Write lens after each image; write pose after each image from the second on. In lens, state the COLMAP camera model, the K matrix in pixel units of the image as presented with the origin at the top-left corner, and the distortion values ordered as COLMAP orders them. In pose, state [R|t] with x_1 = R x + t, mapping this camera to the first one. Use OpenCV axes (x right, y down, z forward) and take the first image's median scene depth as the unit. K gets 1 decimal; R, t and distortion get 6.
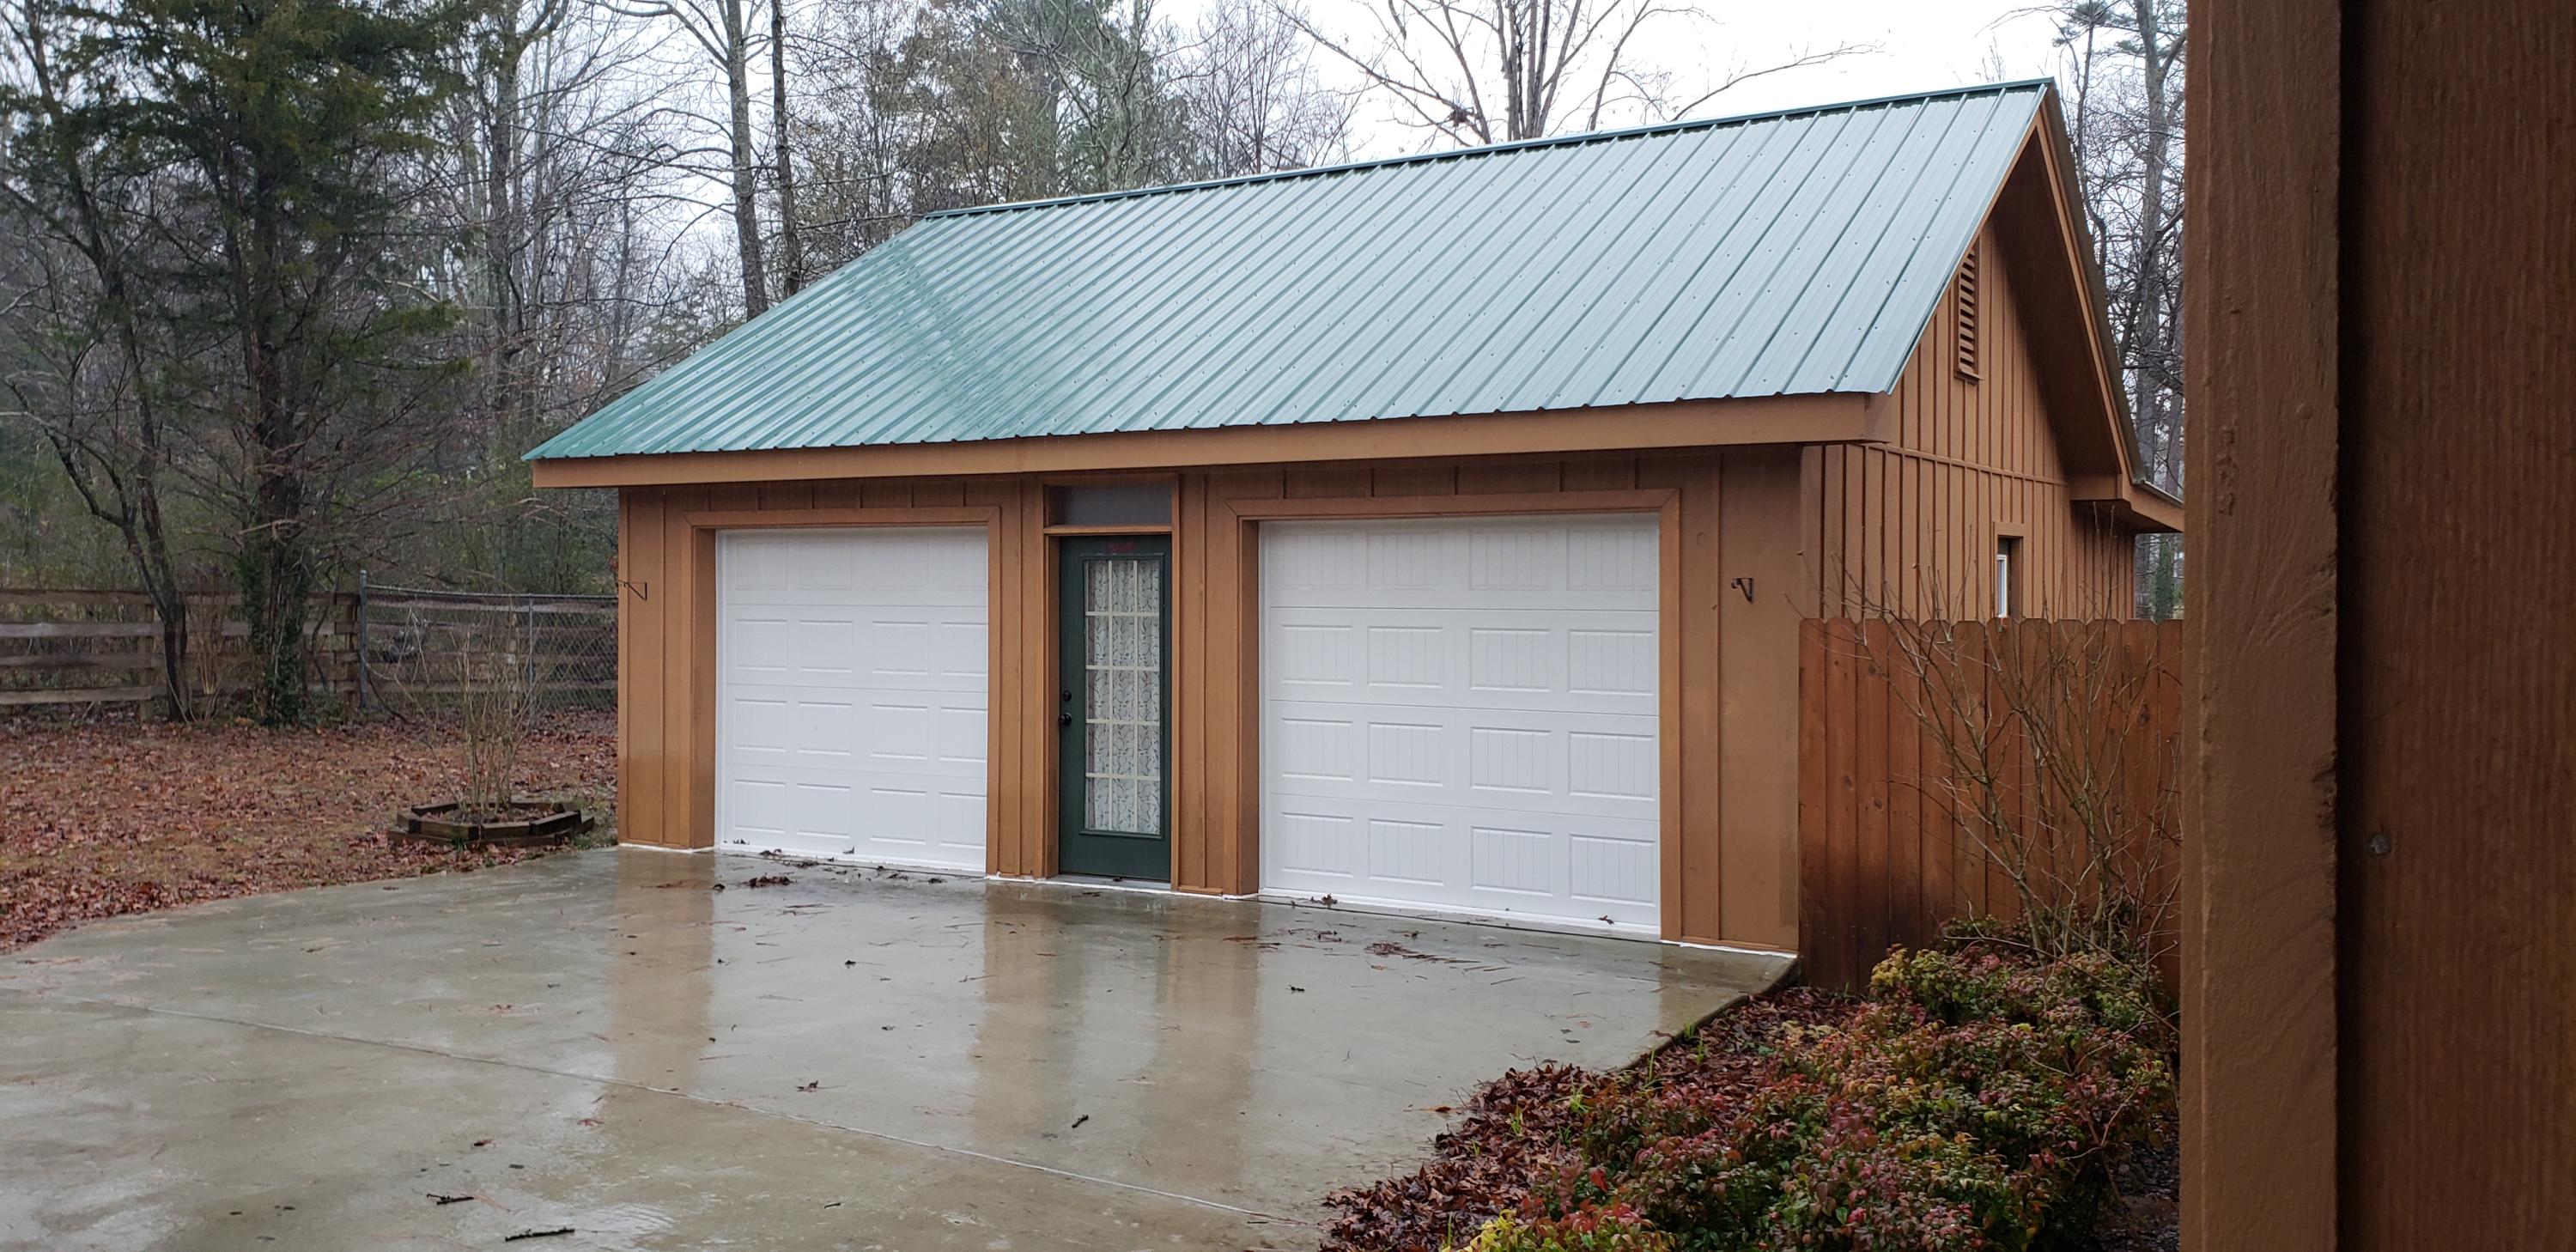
lens RADIAL K [[2005.4, 0, 1283.8], [0, 2005.4, 613.8], [0, 0, 1]] dist [-0.002786, -0.000546]
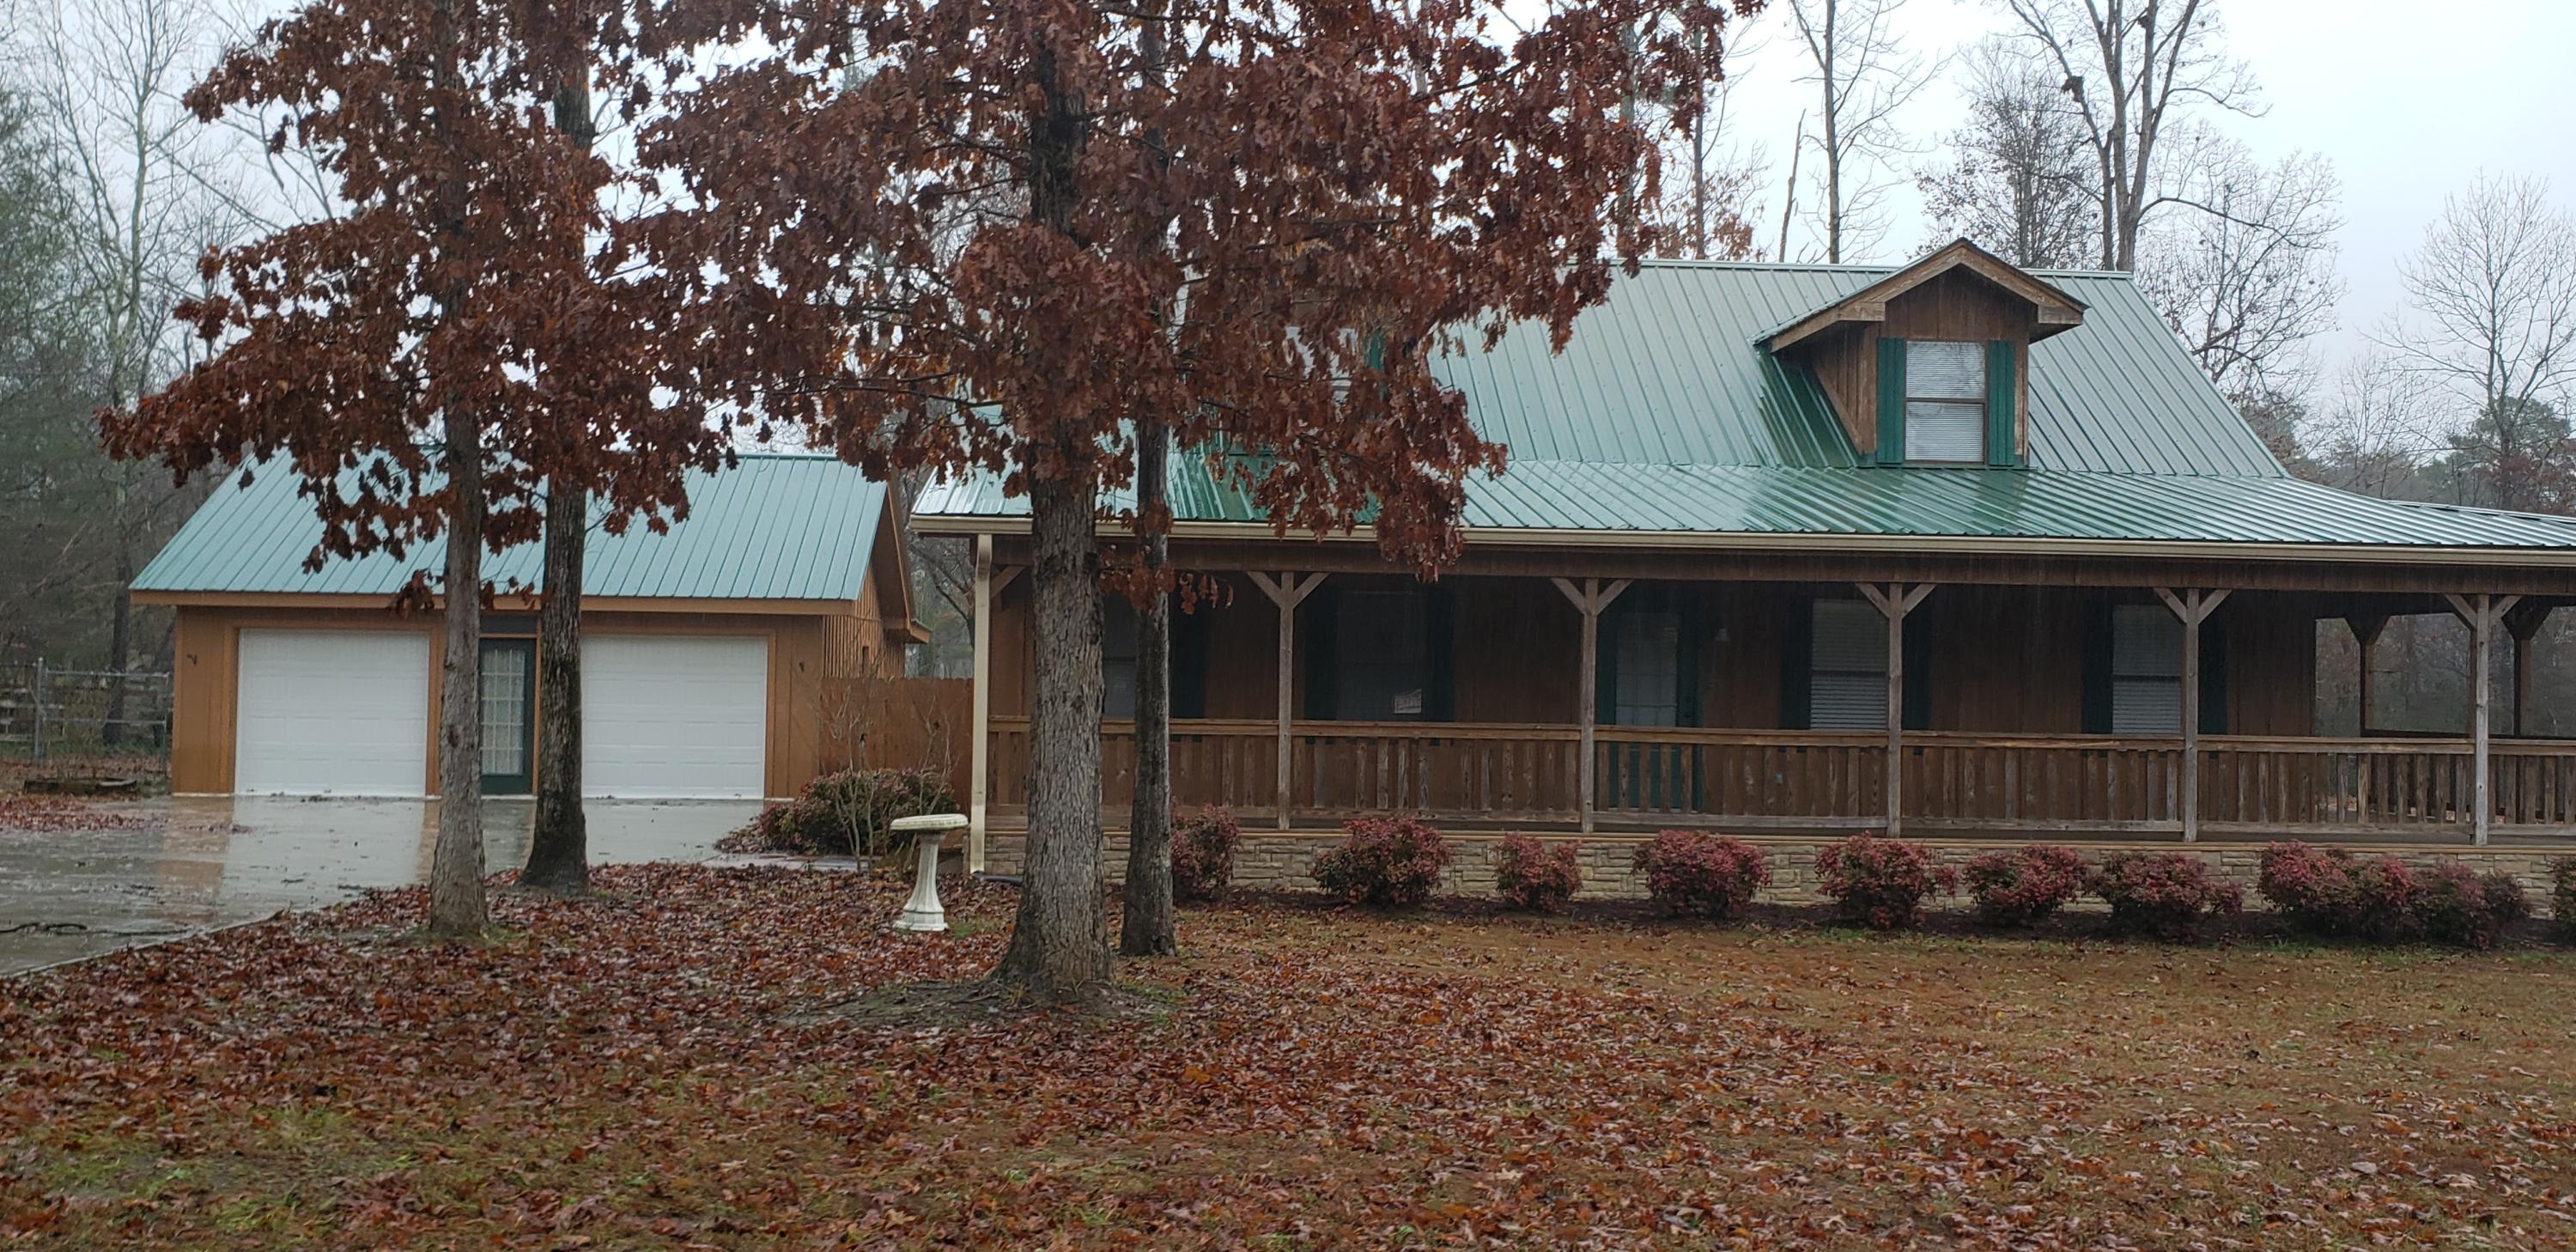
lens RADIAL K [[2005.4, 0, 1286.1], [0, 2005.4, 627.5], [0, 0, 1]] dist [-0.002786, -0.000546]
pose [[0.814939, 0.026970, 0.578919, -0.669070], [-0.003466, 0.999126, -0.041668, 0.037931], [-0.579536, 0.031950, 0.814320, -1.324999]]
